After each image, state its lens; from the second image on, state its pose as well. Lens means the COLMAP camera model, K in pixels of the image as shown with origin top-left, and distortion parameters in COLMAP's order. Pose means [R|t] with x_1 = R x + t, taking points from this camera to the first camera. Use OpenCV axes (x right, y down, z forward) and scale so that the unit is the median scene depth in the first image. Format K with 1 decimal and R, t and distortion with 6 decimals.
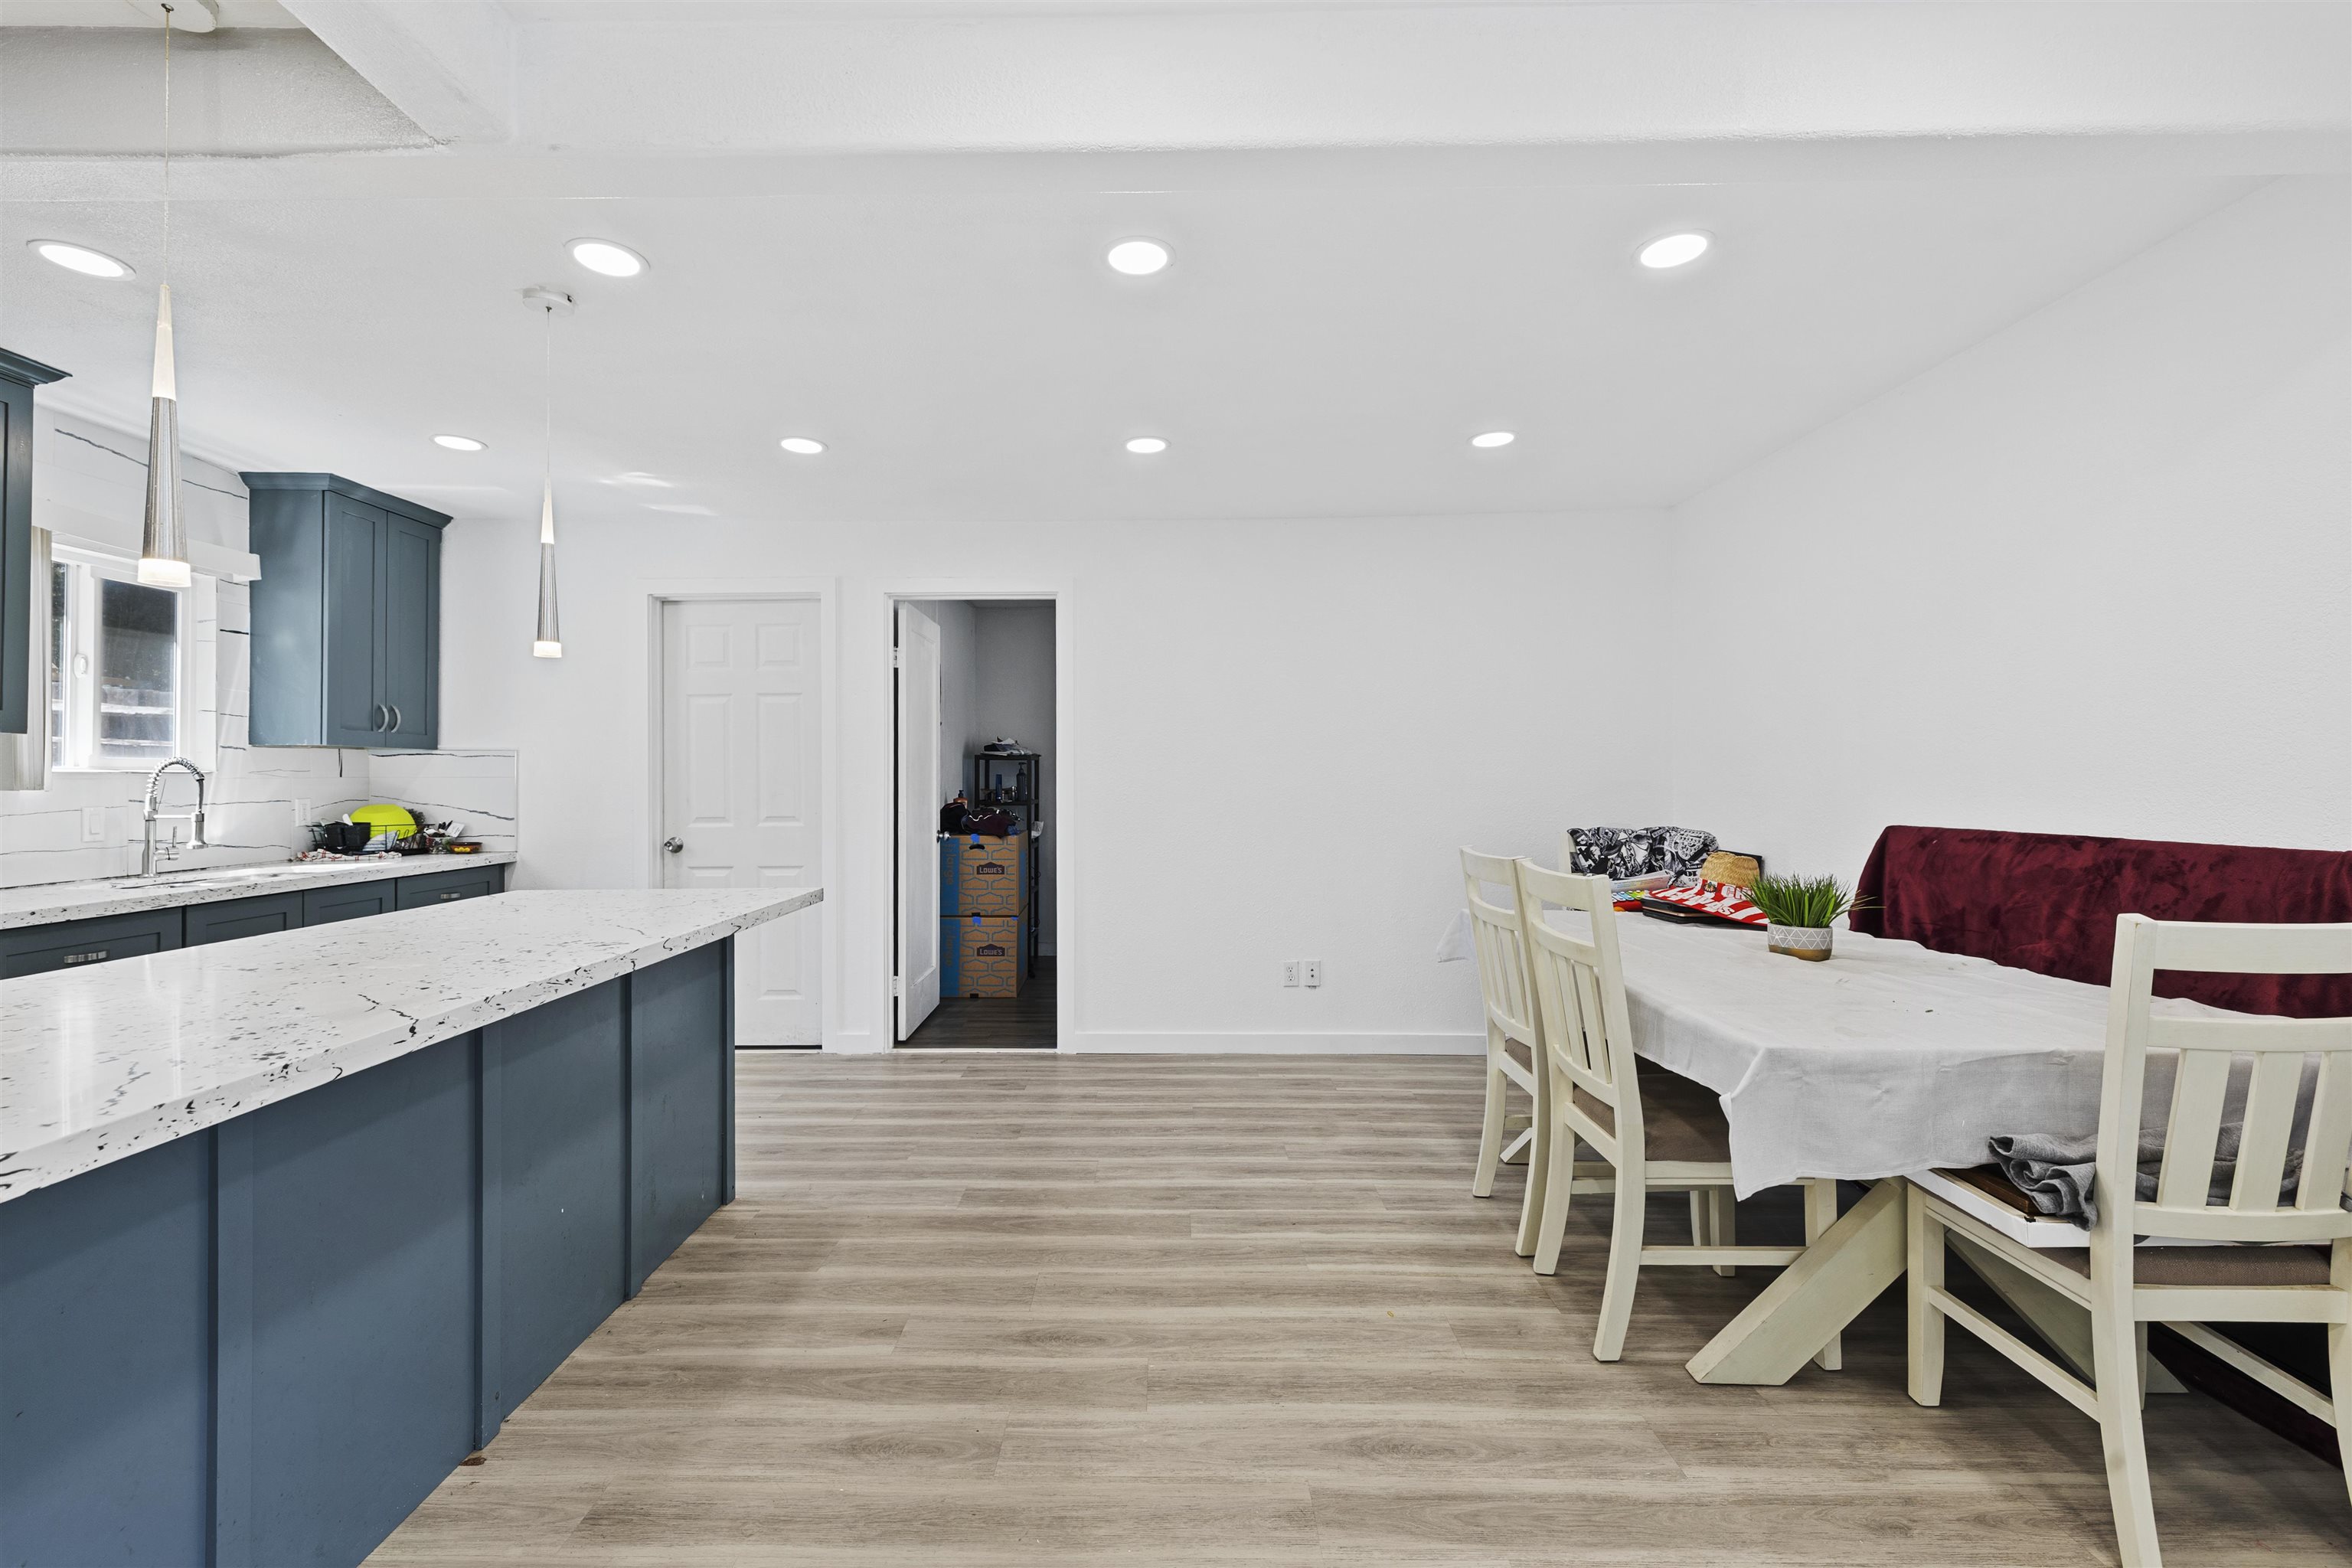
lens RADIAL K [[999.2, 0, 1143.4], [0, 999.2, 767.0], [0, 0, 1]] dist [-0.000092, 0.001196]
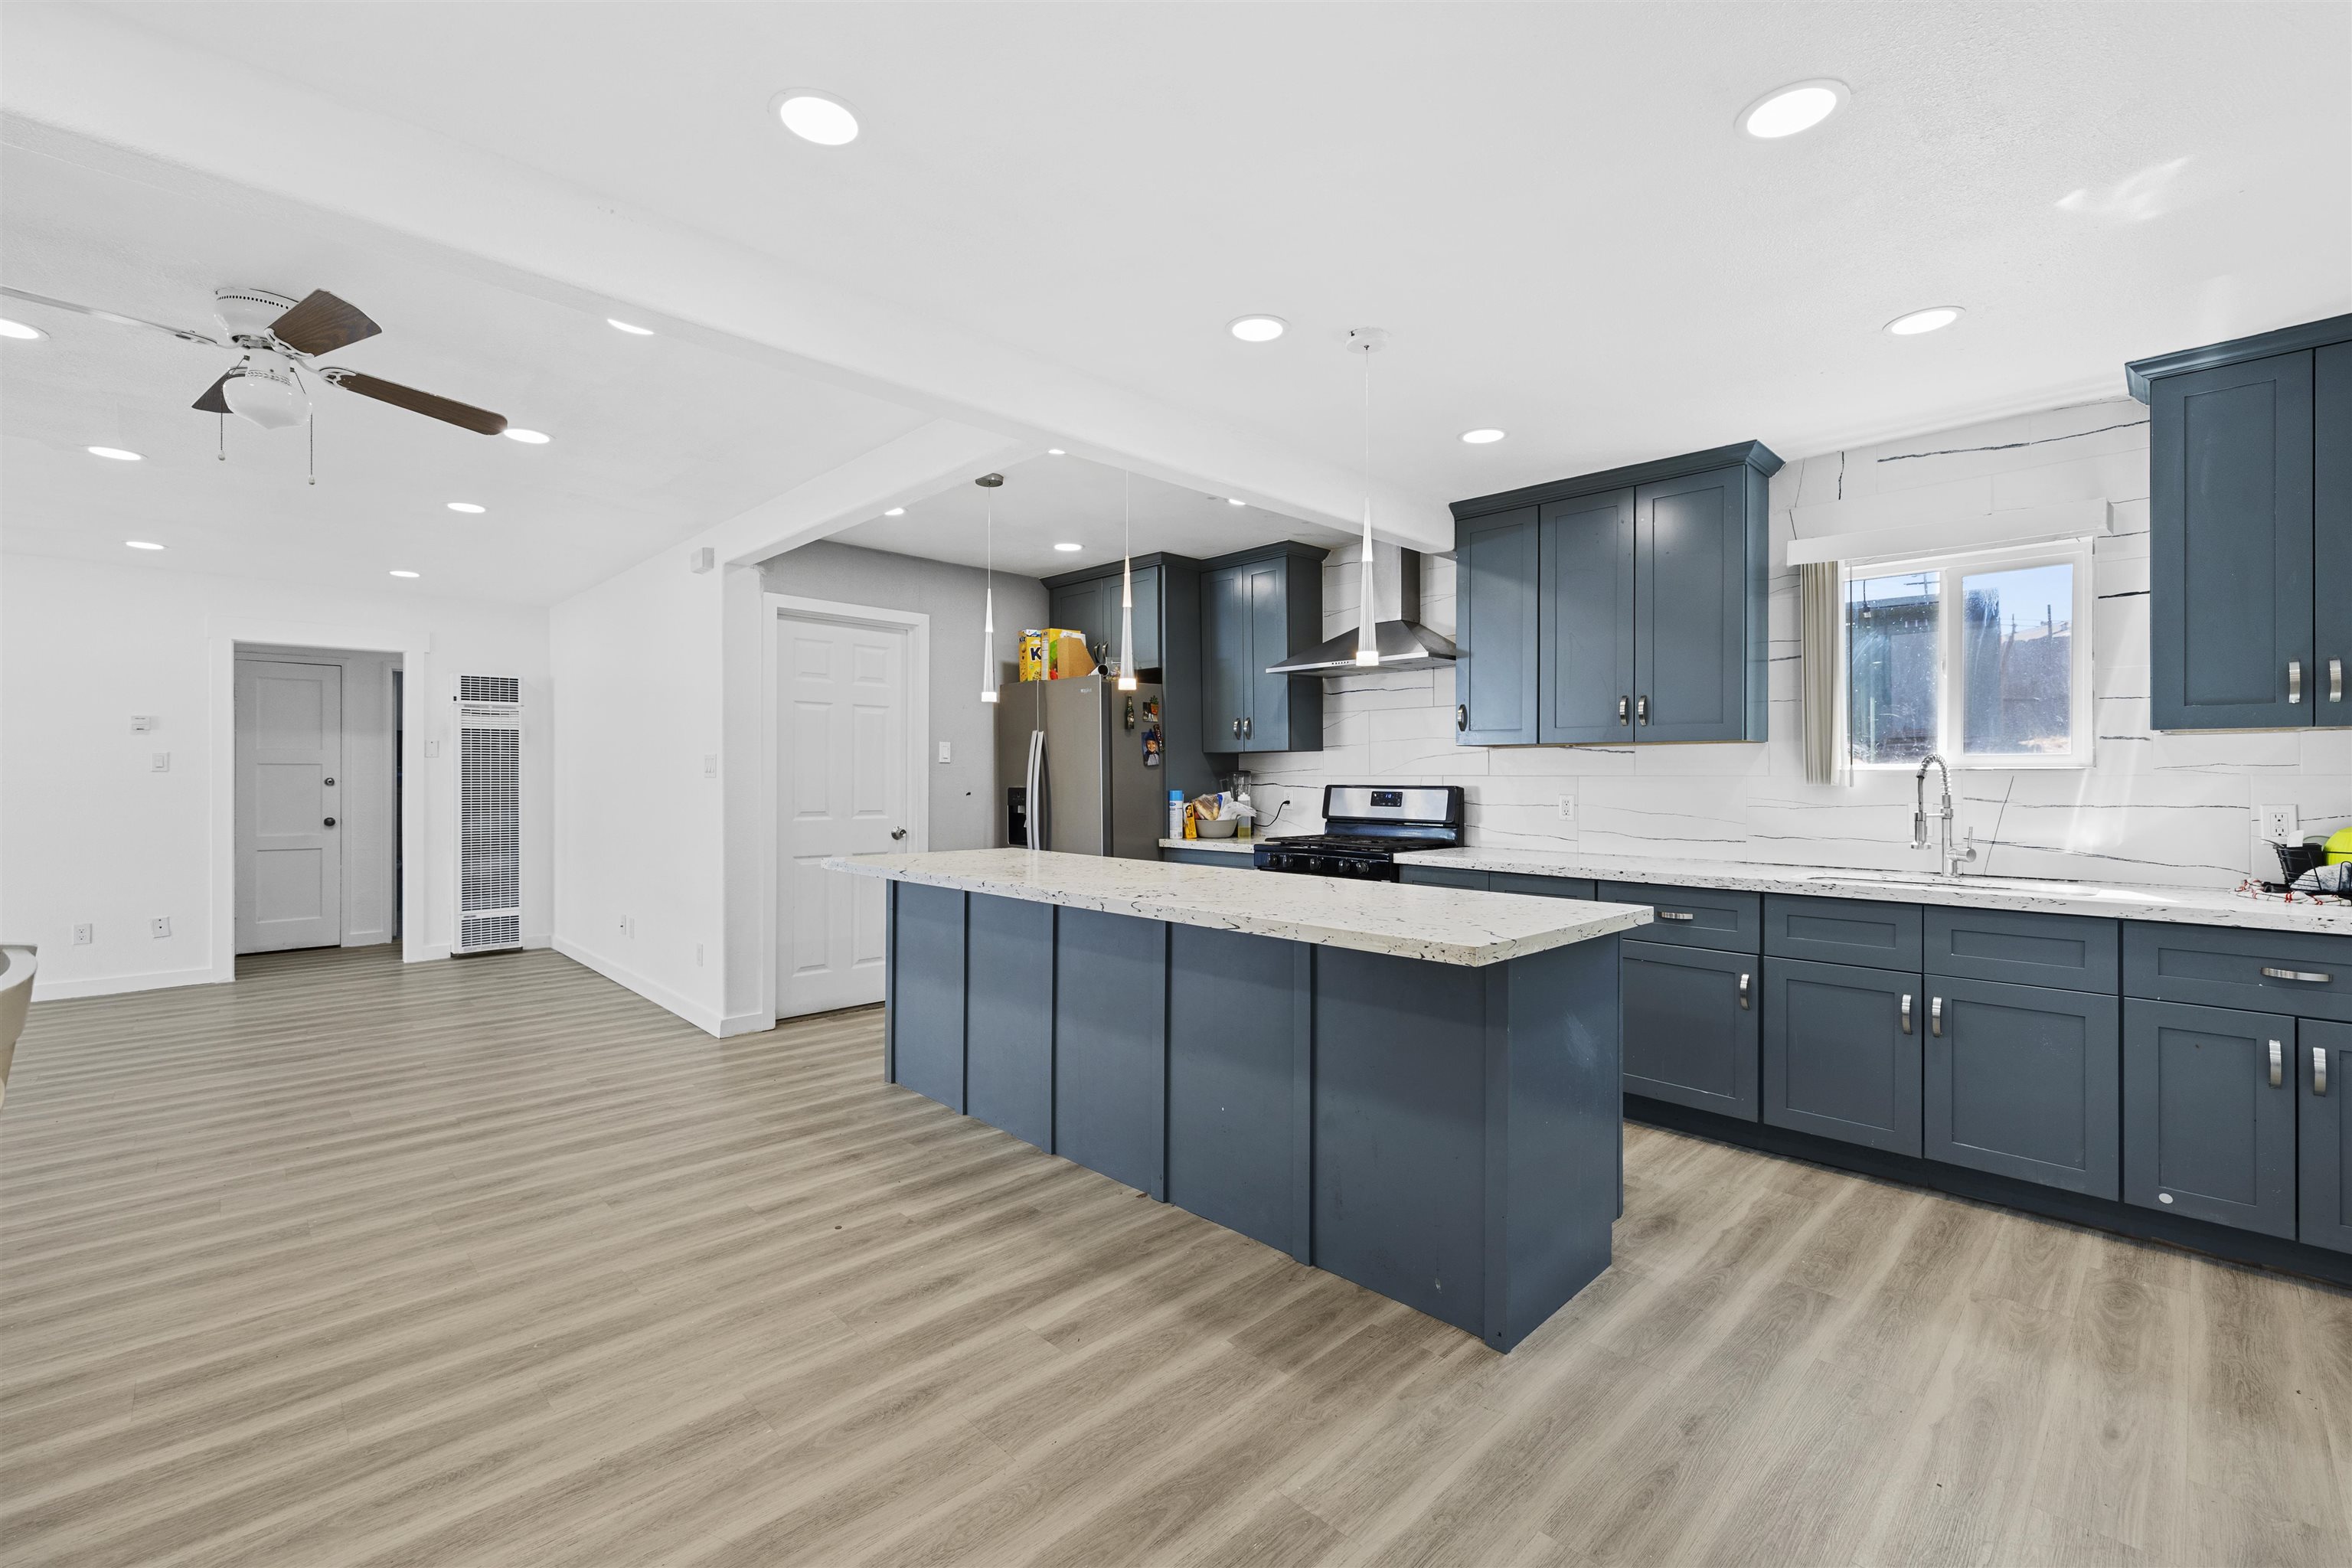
lens RADIAL K [[999.2, 0, 1164.1], [0, 999.2, 777.2], [0, 0, 1]] dist [-0.000092, 0.001196]
pose [[-0.708345, -0.000115, -0.705867, 0.213674], [0.006737, 0.999953, -0.006924, 0.013115], [0.705835, -0.009660, -0.708311, 1.037557]]
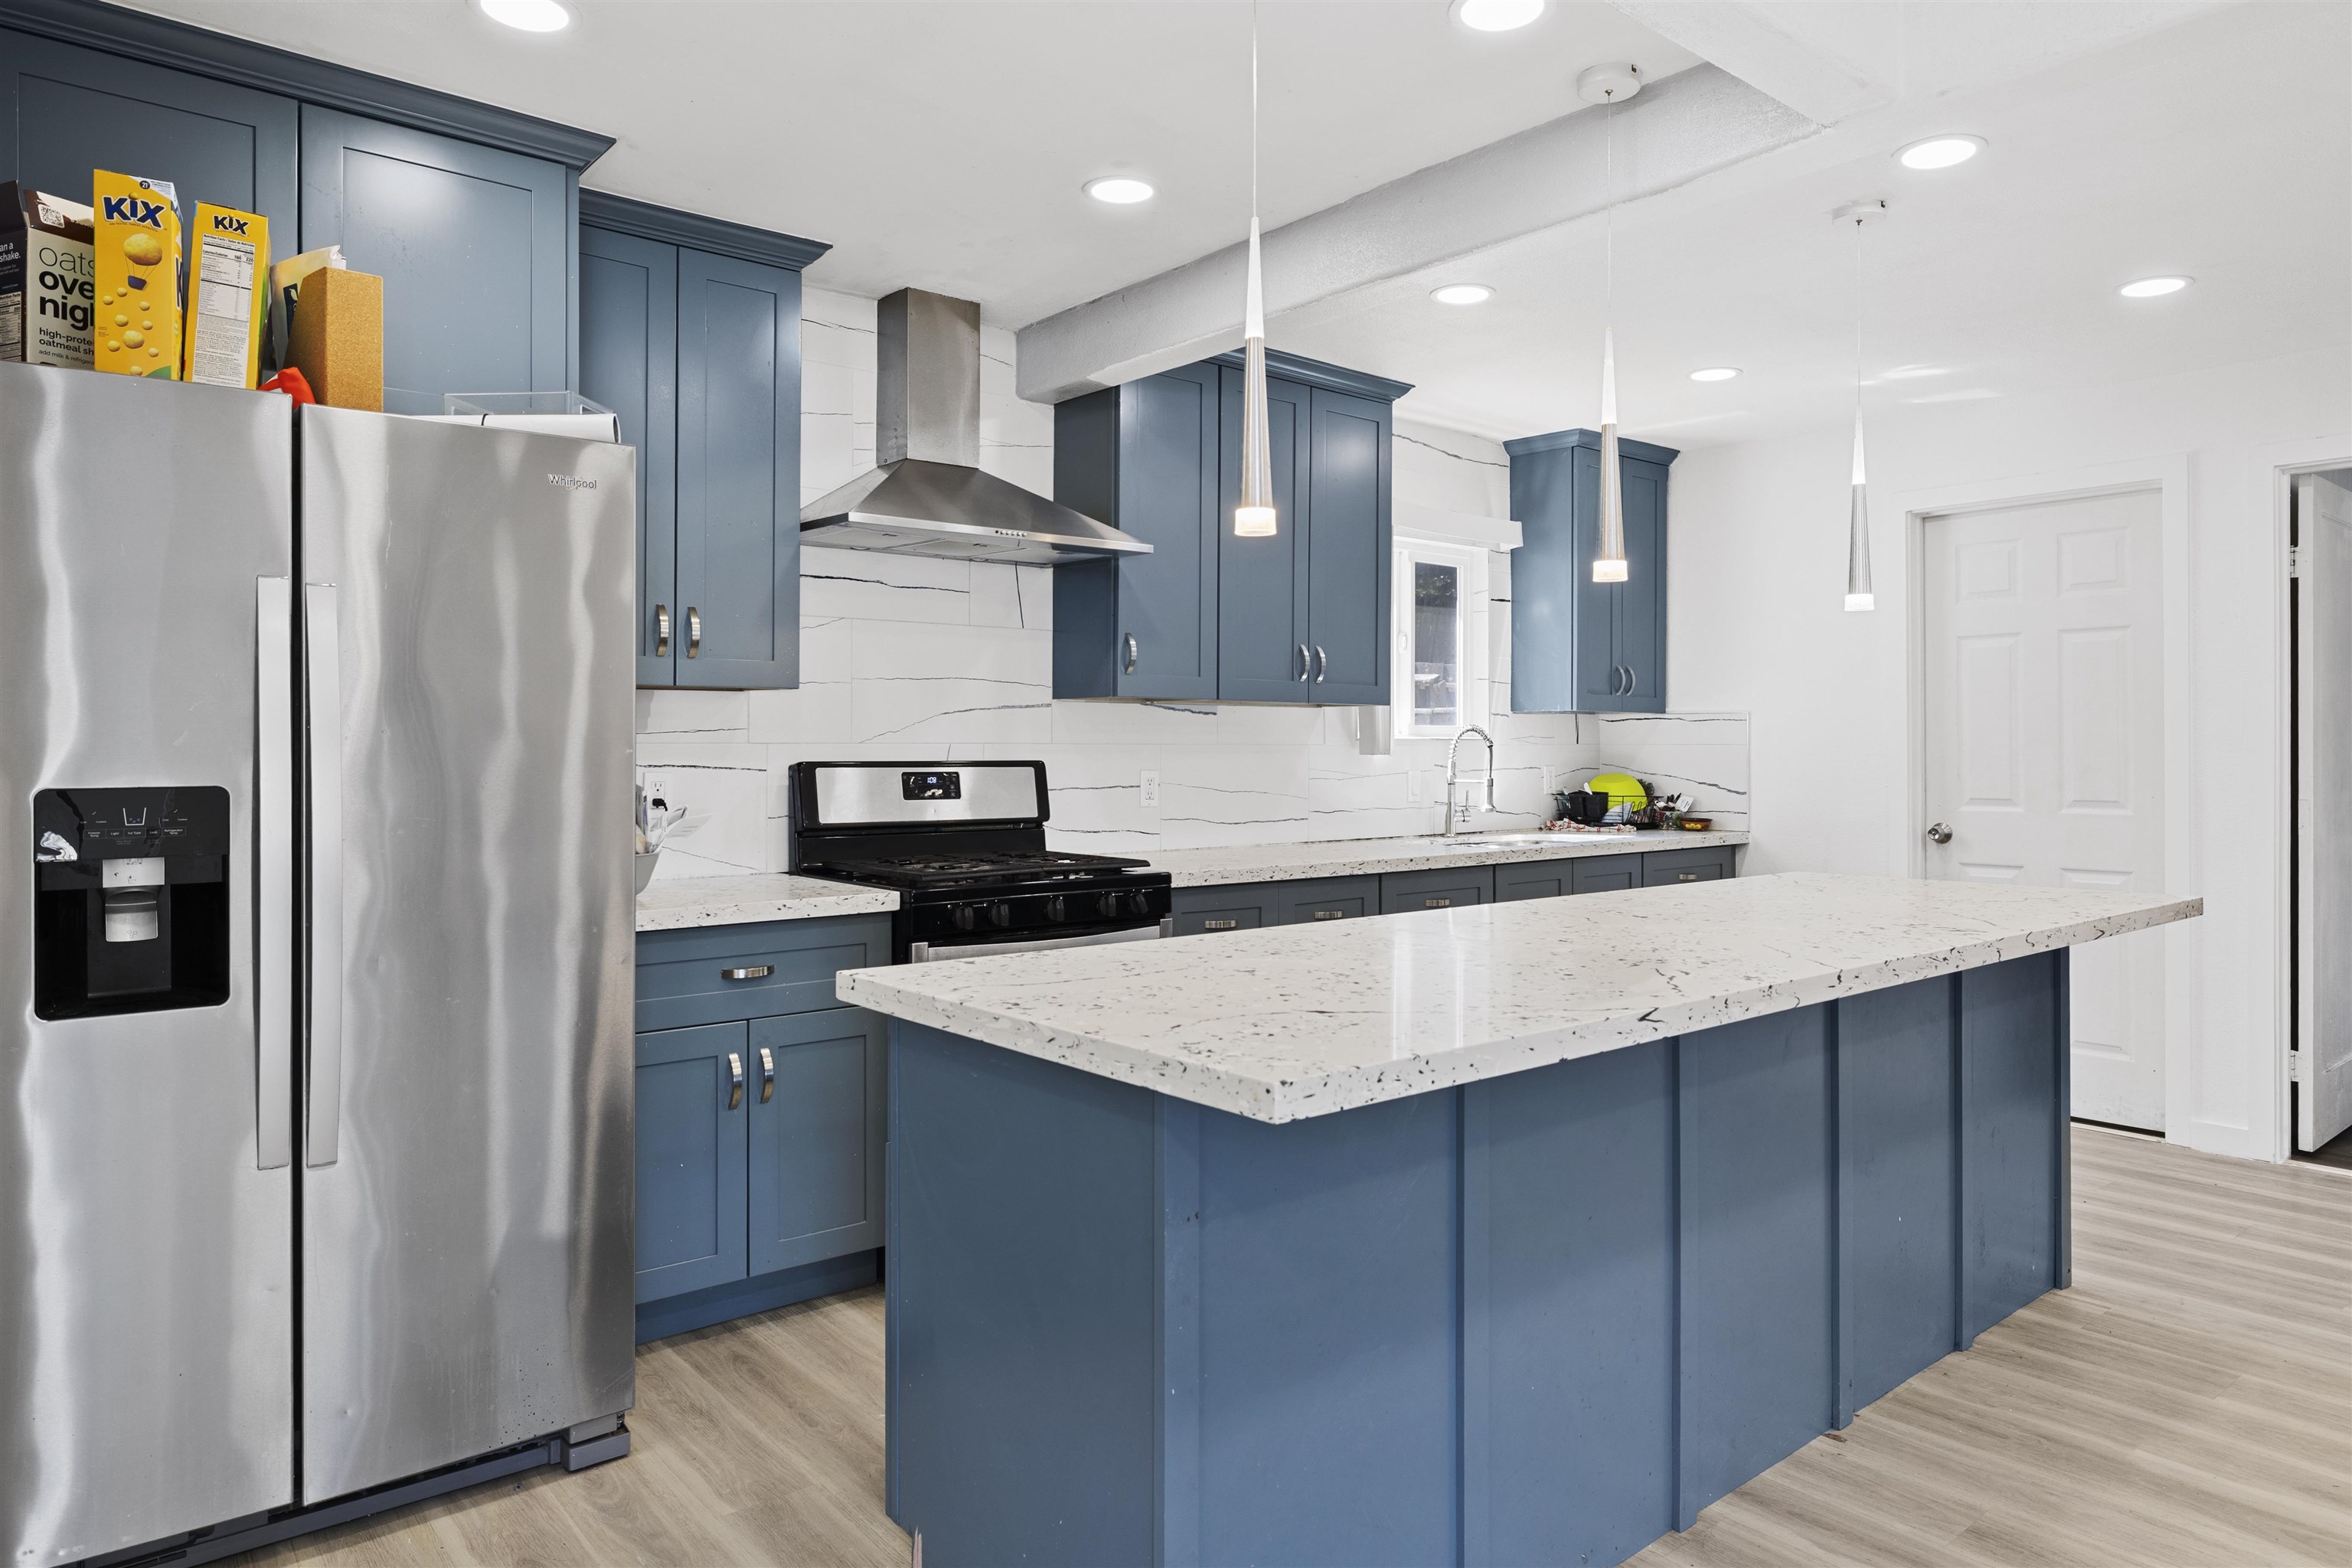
lens RADIAL K [[1440.5, 0, 1191.1], [0, 1440.5, 742.0], [0, 0, 1]] dist [-0.004135, 0.002526]
pose [[0.649032, 0.001486, -0.760760, -0.001164], [0.004692, 0.999971, 0.005956, -0.001685], [0.760747, -0.007435, 0.649006, -0.190739]]
